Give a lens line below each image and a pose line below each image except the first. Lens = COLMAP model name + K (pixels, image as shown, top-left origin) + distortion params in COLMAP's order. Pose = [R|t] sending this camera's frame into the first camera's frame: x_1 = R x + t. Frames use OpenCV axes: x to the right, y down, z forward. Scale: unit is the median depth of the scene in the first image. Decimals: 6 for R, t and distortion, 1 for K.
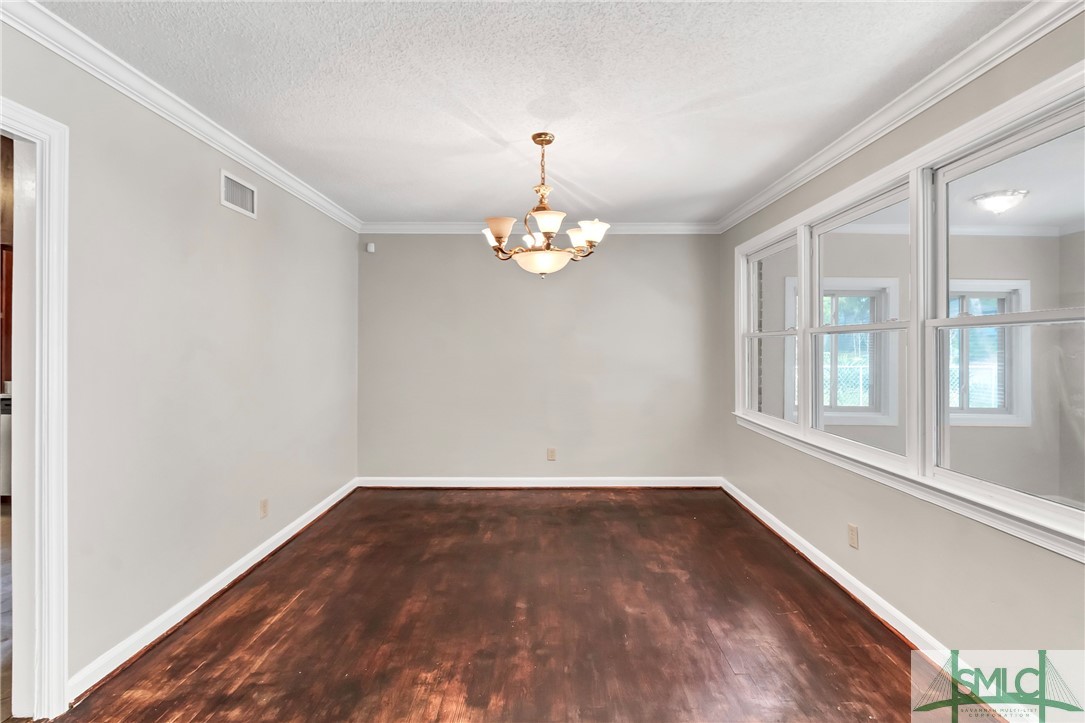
lens RADIAL K [[517.7, 0, 539.9], [0, 517.7, 343.7], [0, 0, 1]] dist [-0.000800, -0.000791]
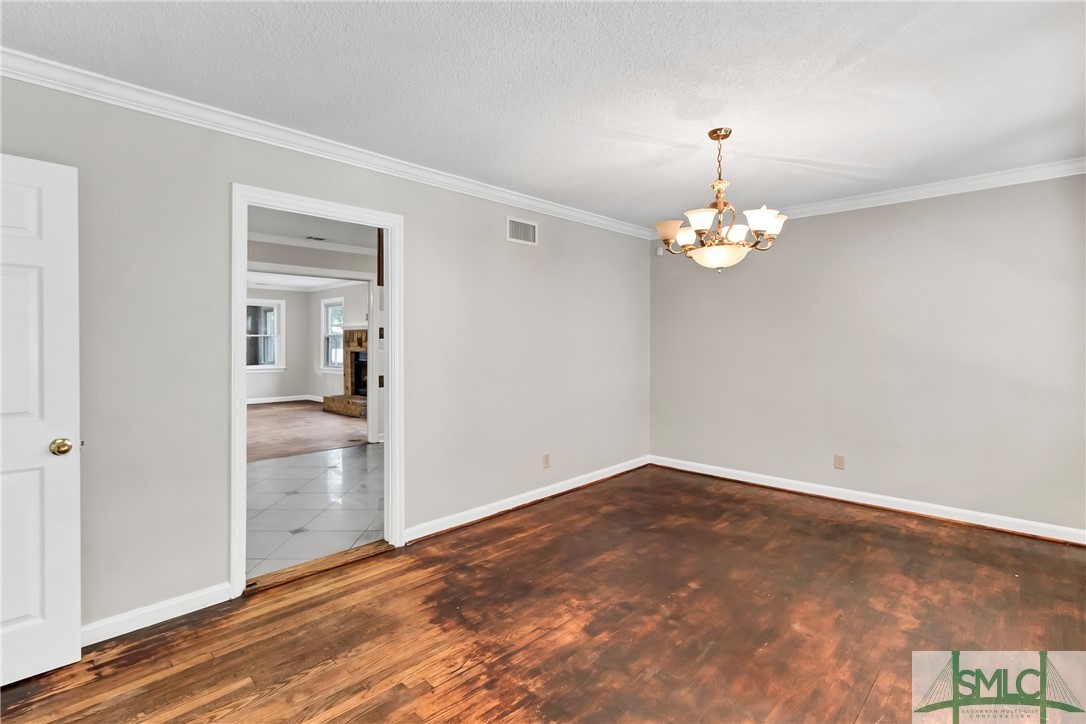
lens RADIAL K [[515.5, 0, 543.0], [0, 515.5, 343.6], [0, 0, 1]] dist [0.003392, 0.000735]
pose [[0.728752, 0.003163, -0.684771, 0.445092], [0.006329, 0.999915, 0.011355, -0.001356], [0.684749, -0.012609, 0.728670, 0.028984]]
